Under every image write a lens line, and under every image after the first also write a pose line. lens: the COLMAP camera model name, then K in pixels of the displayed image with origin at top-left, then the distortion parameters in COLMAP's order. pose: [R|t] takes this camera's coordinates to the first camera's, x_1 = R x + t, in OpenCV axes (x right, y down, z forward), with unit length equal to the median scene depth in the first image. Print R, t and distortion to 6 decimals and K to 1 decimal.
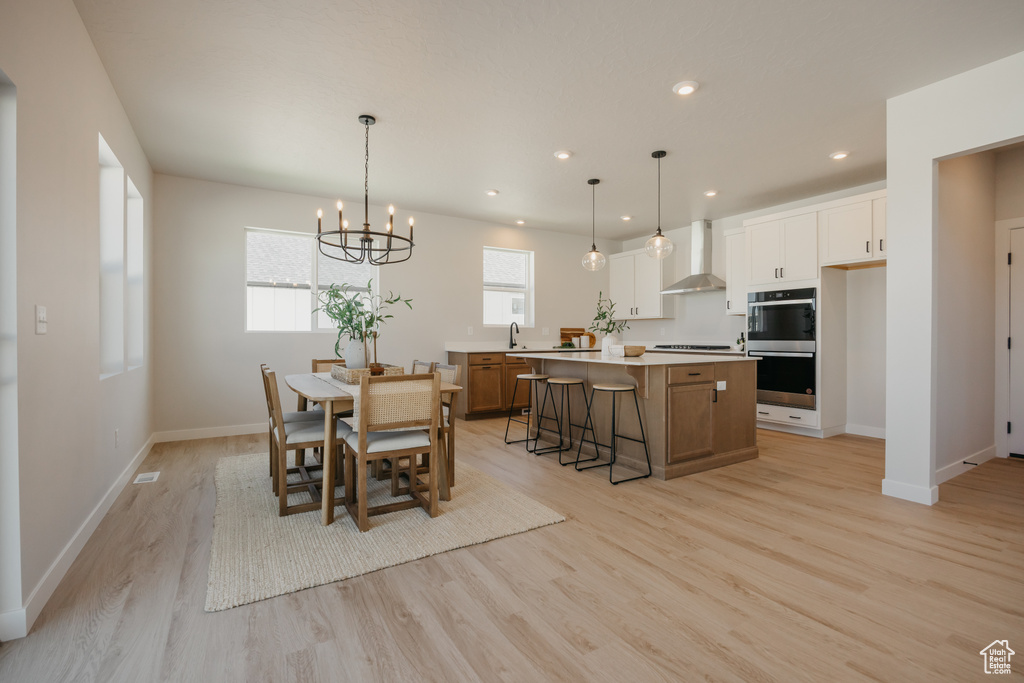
lens RADIAL K [[464.7, 0, 519.2], [0, 464.7, 336.1], [0, 0, 1]] dist [-0.000494, 0.000480]
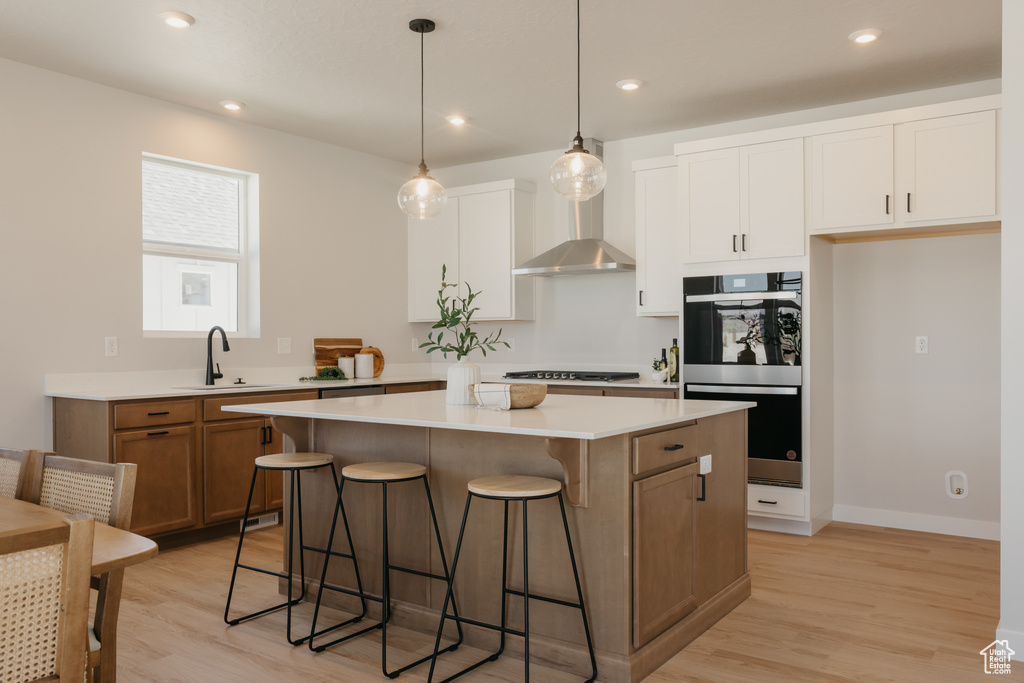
lens RADIAL K [[801.3, 0, 509.3], [0, 801.3, 347.4], [0, 0, 1]] dist [-0.001889, 0.002142]
pose [[0.922832, -0.004579, 0.385175, -0.067200], [0.002660, 0.999981, 0.005515, -0.018346], [-0.385193, -0.004065, 0.922827, 0.235328]]
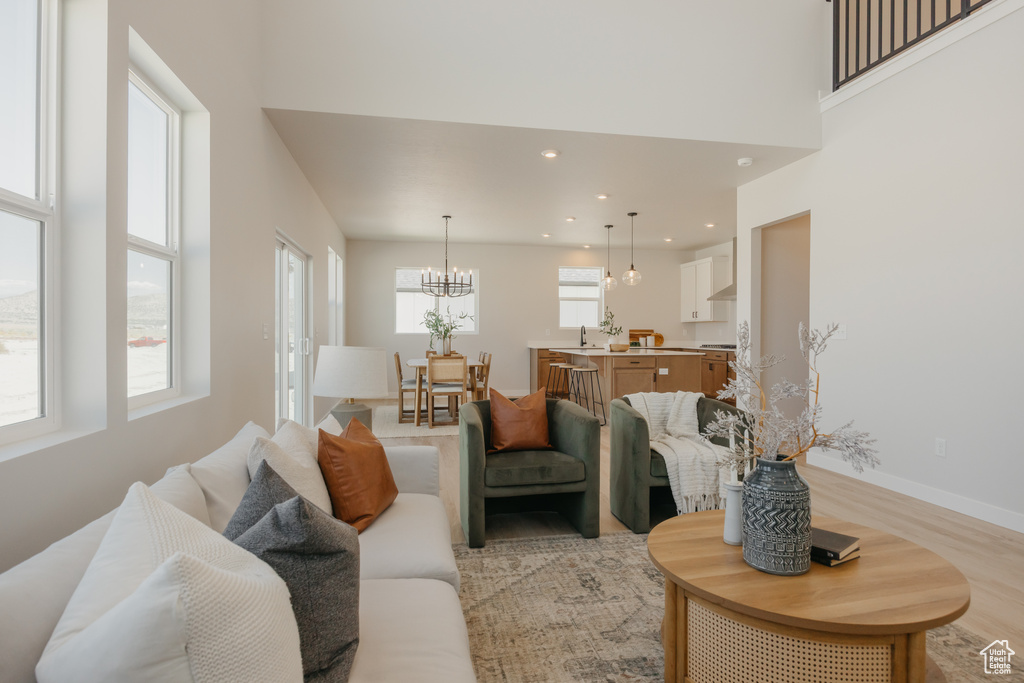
lens RADIAL K [[571.8, 0, 520.7], [0, 571.8, 337.1], [0, 0, 1]] dist [-0.004410, -0.000032]
pose [[0.935312, 0.003985, -0.353801, 0.521407], [-0.001385, 0.999970, 0.007603, -0.013211], [0.353820, -0.006622, 0.935290, -0.698299]]
